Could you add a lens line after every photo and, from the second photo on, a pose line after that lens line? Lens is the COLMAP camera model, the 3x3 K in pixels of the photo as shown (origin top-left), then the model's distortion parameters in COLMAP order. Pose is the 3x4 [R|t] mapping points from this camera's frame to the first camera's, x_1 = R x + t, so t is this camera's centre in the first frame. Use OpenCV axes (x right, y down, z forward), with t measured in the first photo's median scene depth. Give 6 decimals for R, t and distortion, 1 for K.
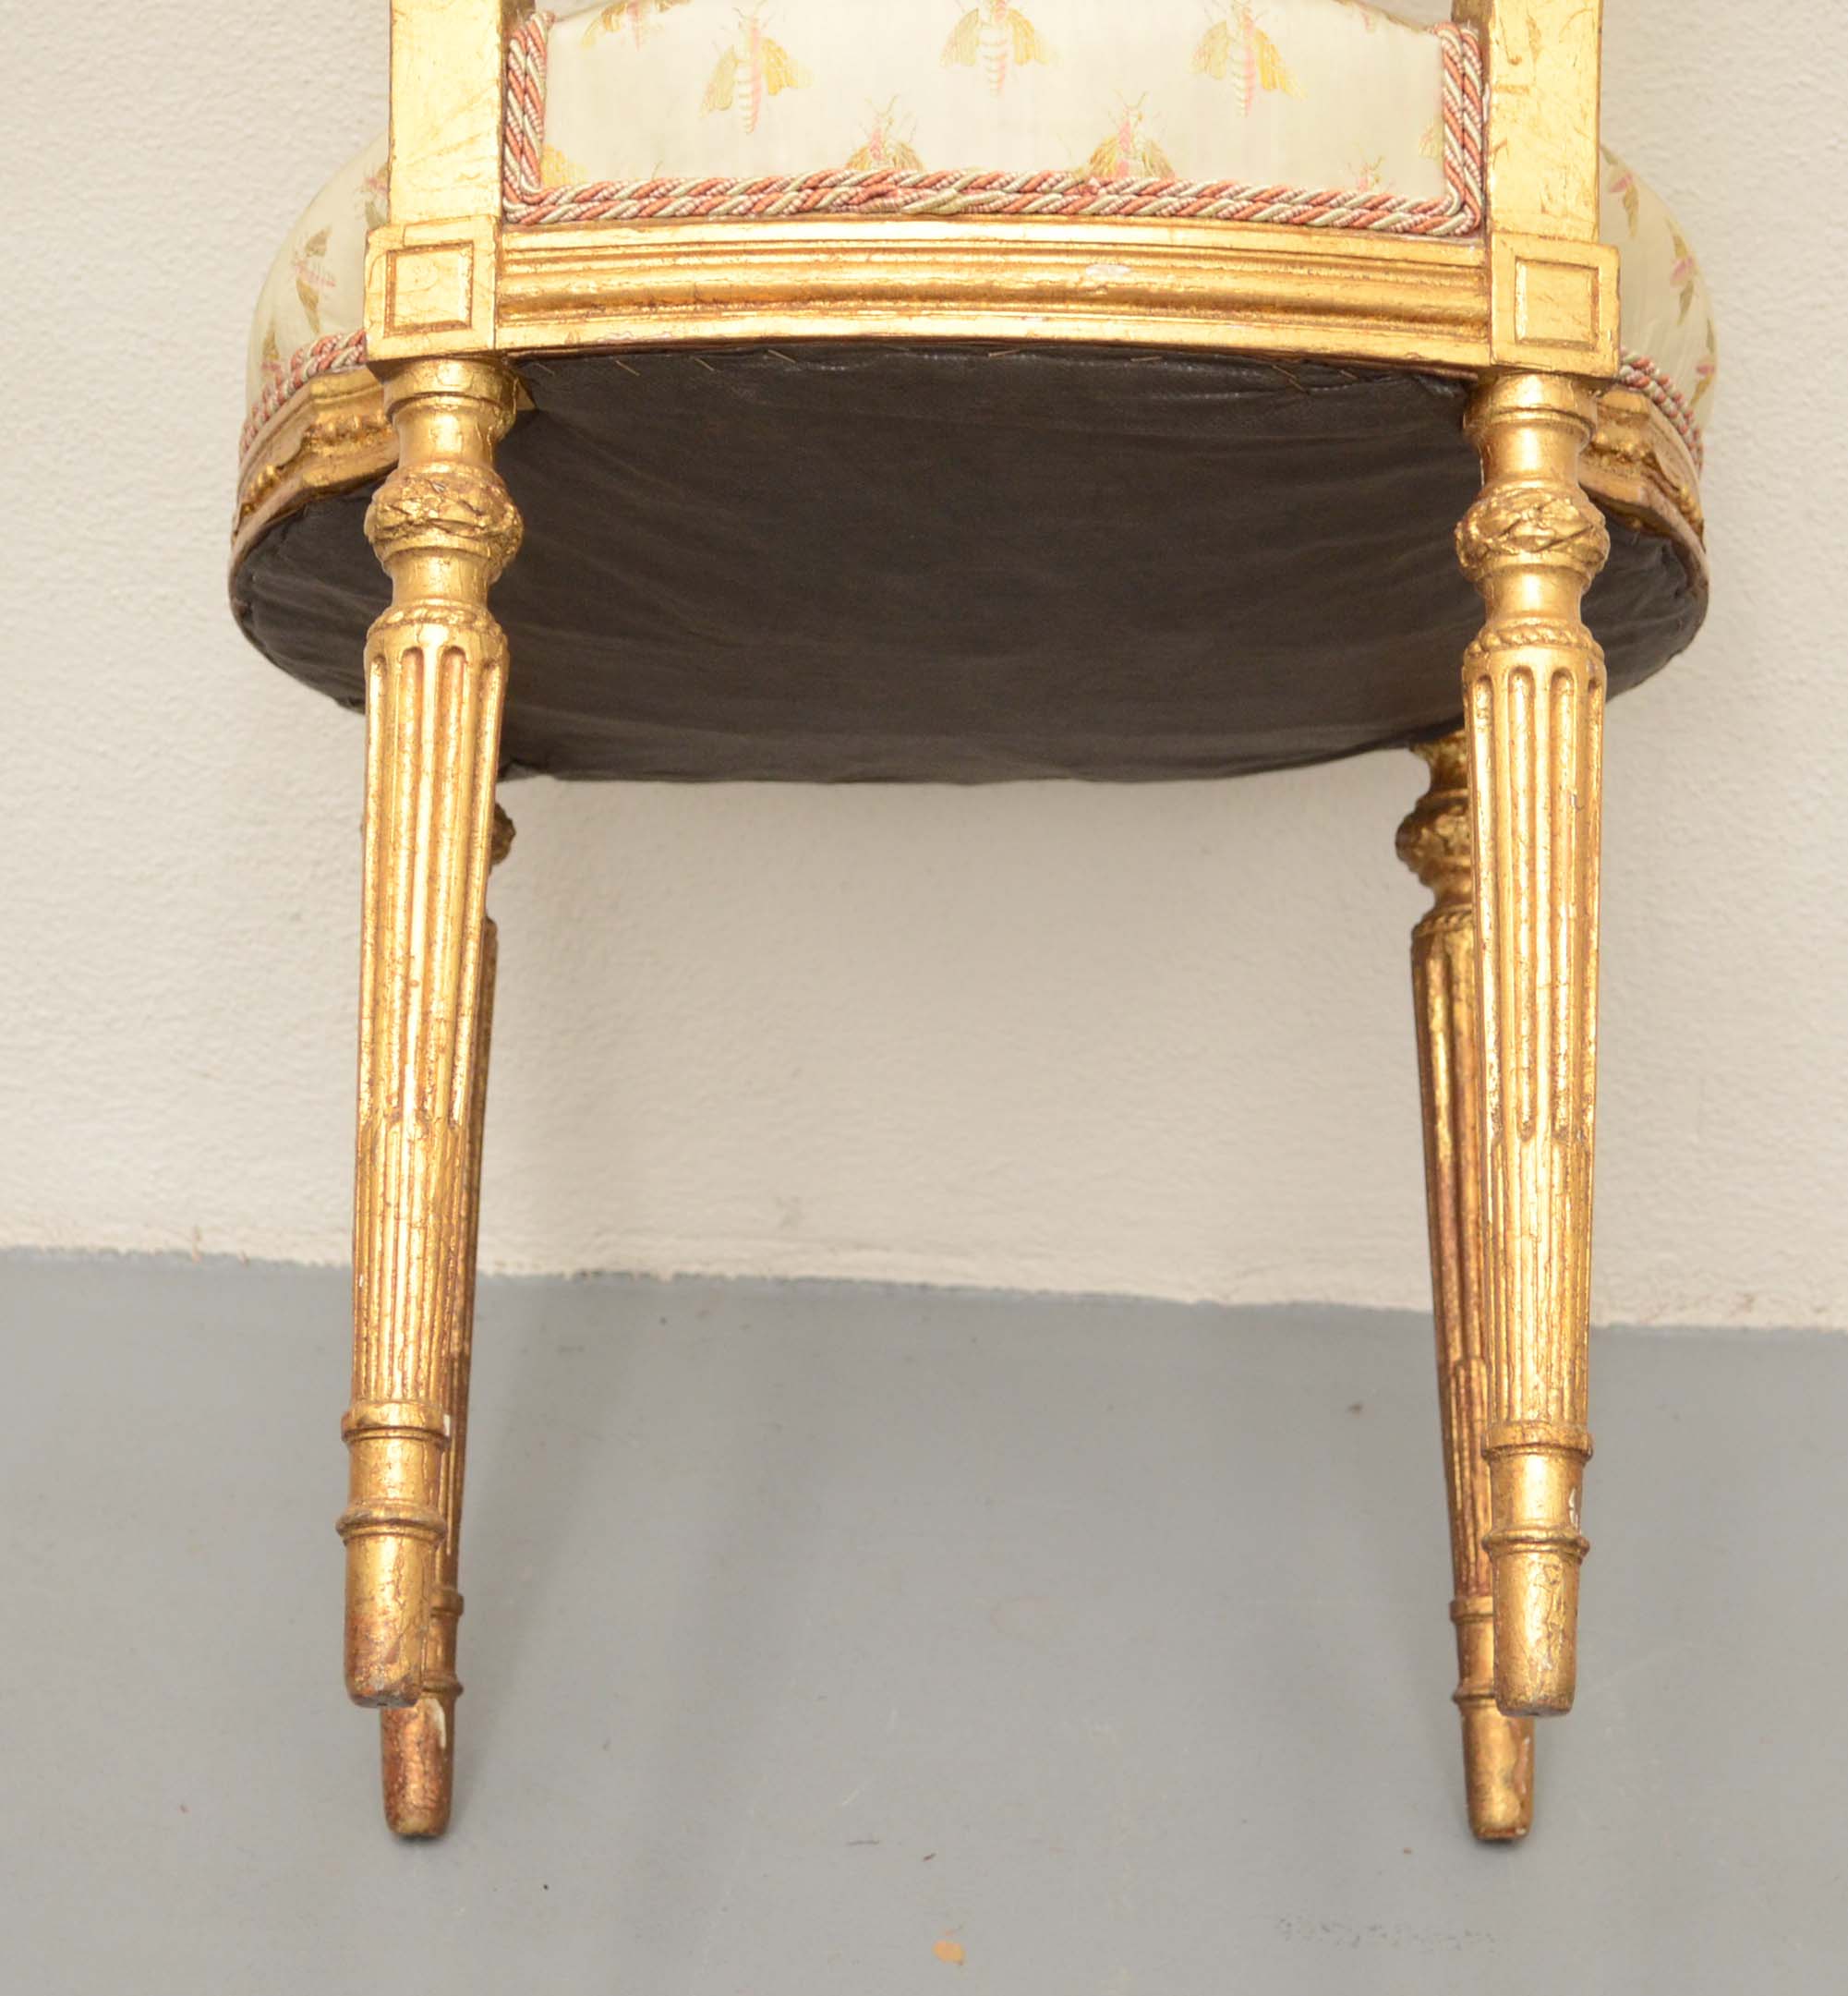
lens RADIAL K [[5892.8, 0, 922.7], [0, 5892.8, 936.8], [0, 0, 1]] dist [-0.083104, 1.936061]
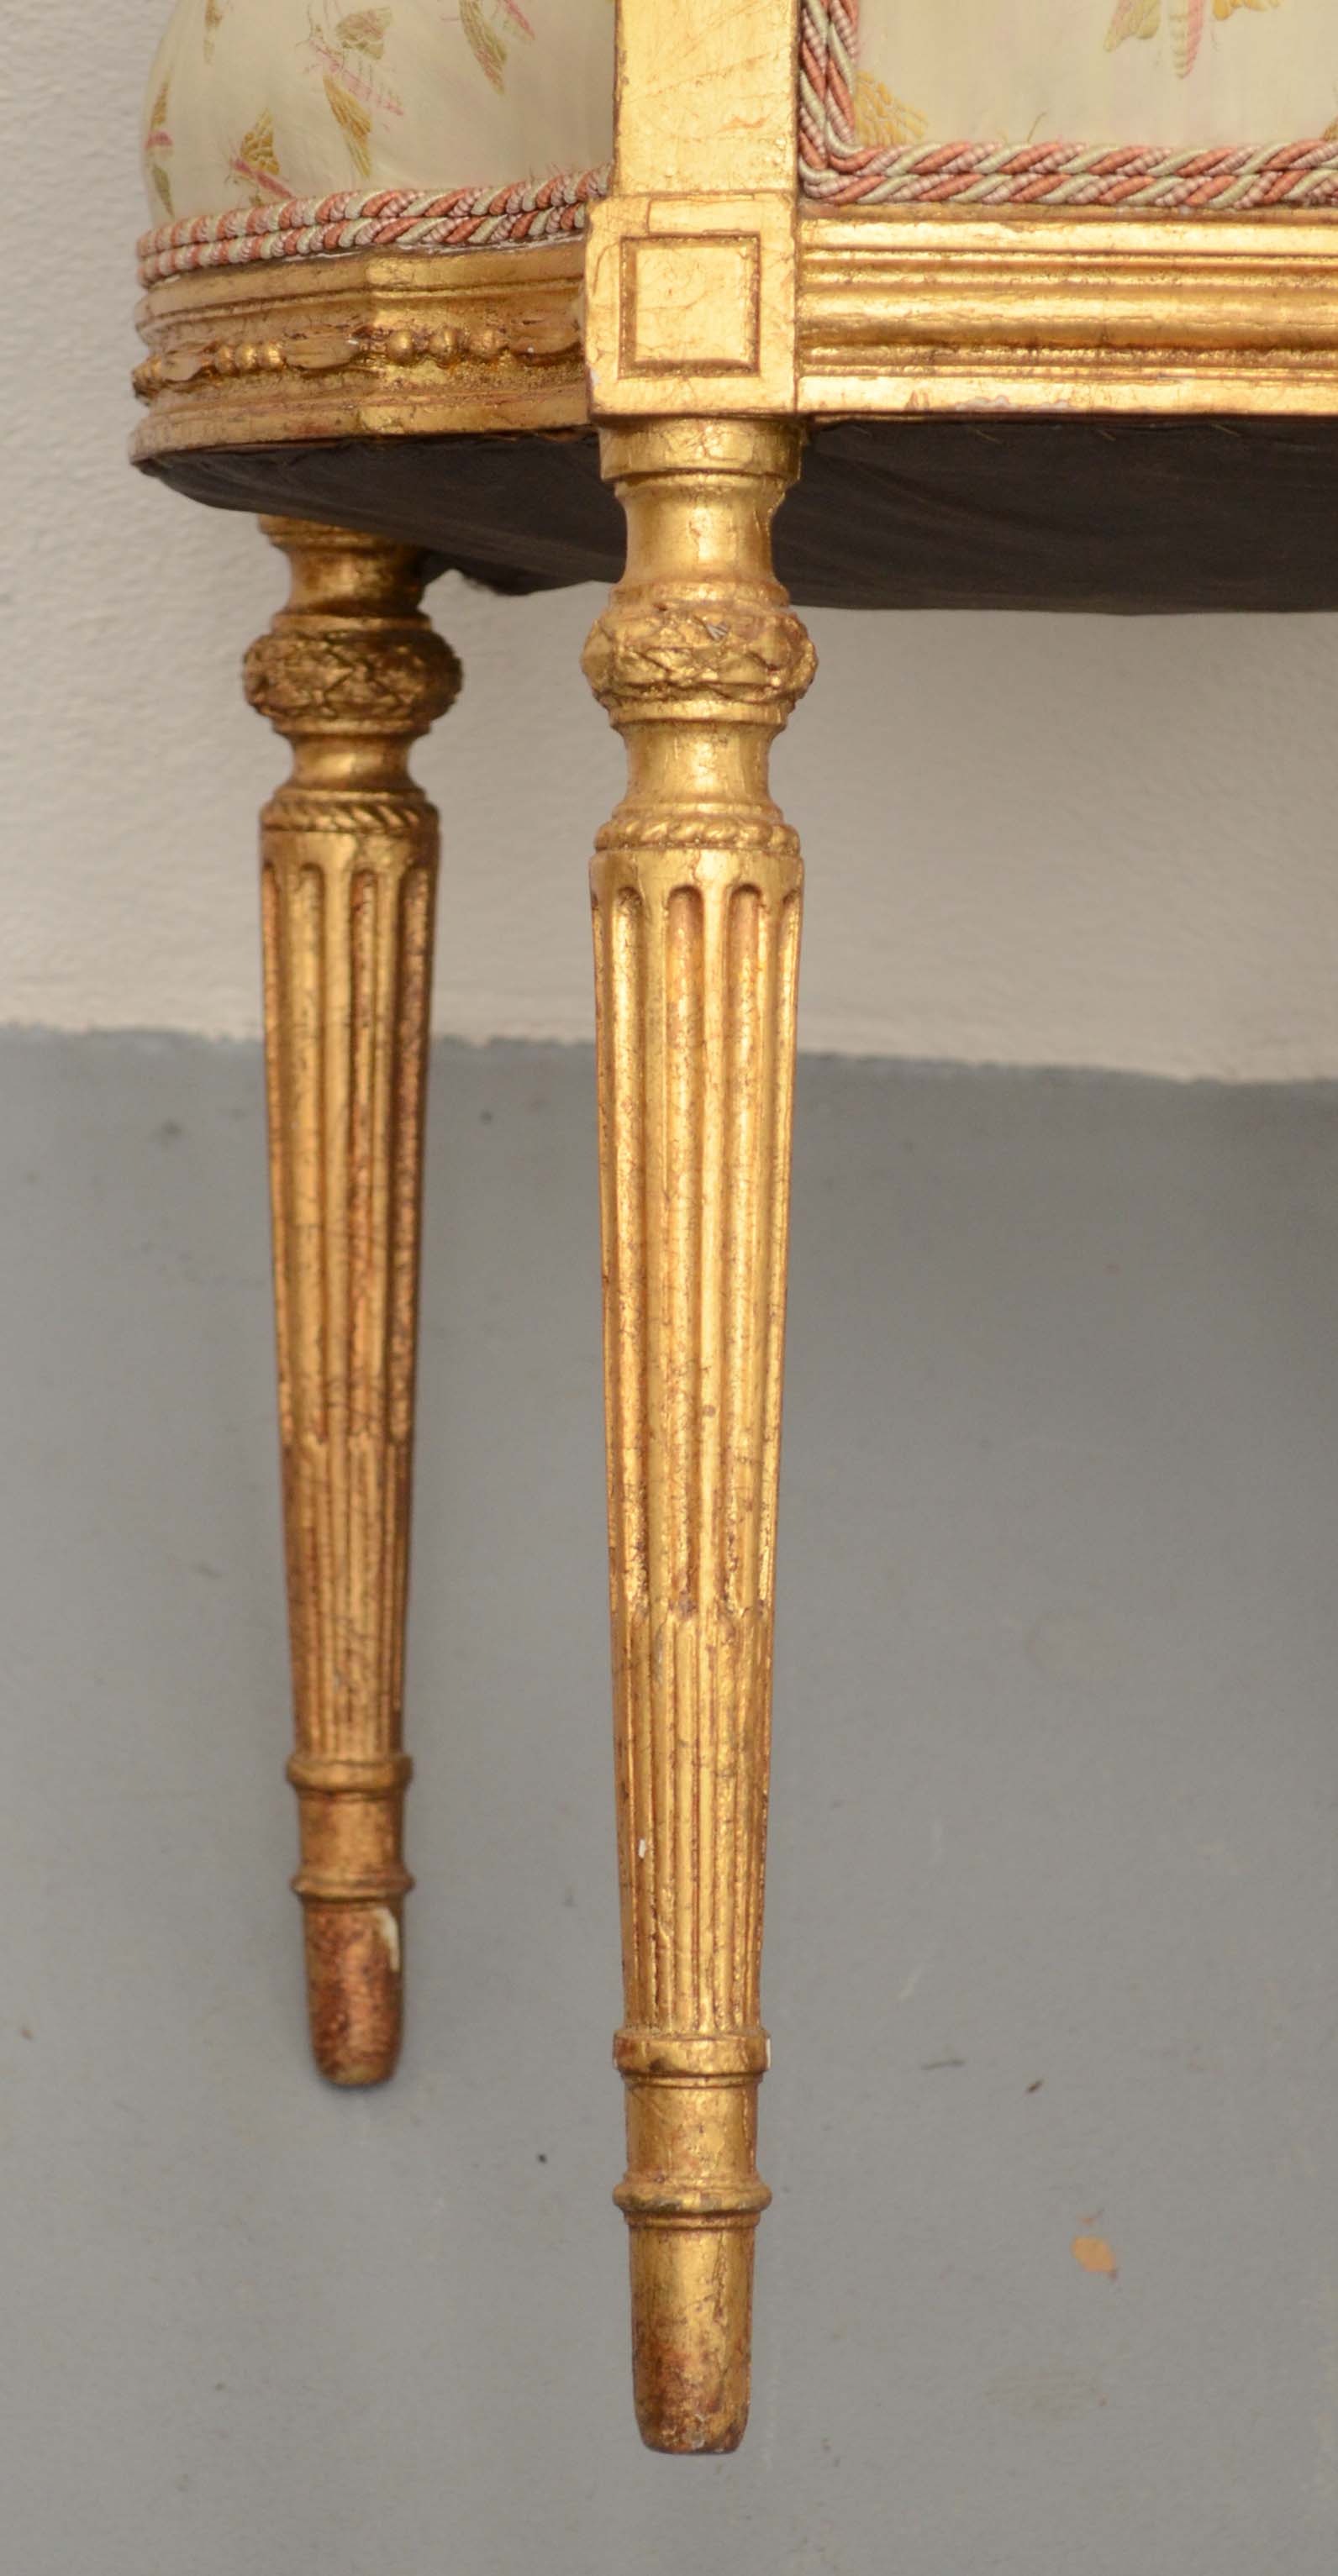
lens RADIAL K [[6983.4, 0, 669.2], [0, 6983.4, 1374.2], [0, 0, 1]] dist [0.010180, 0.976712]
pose [[0.989931, -0.012182, 0.141029, -0.198458], [-0.032292, 0.950586, 0.308776, -0.238492], [-0.137821, -0.310221, 0.940621, 0.229536]]
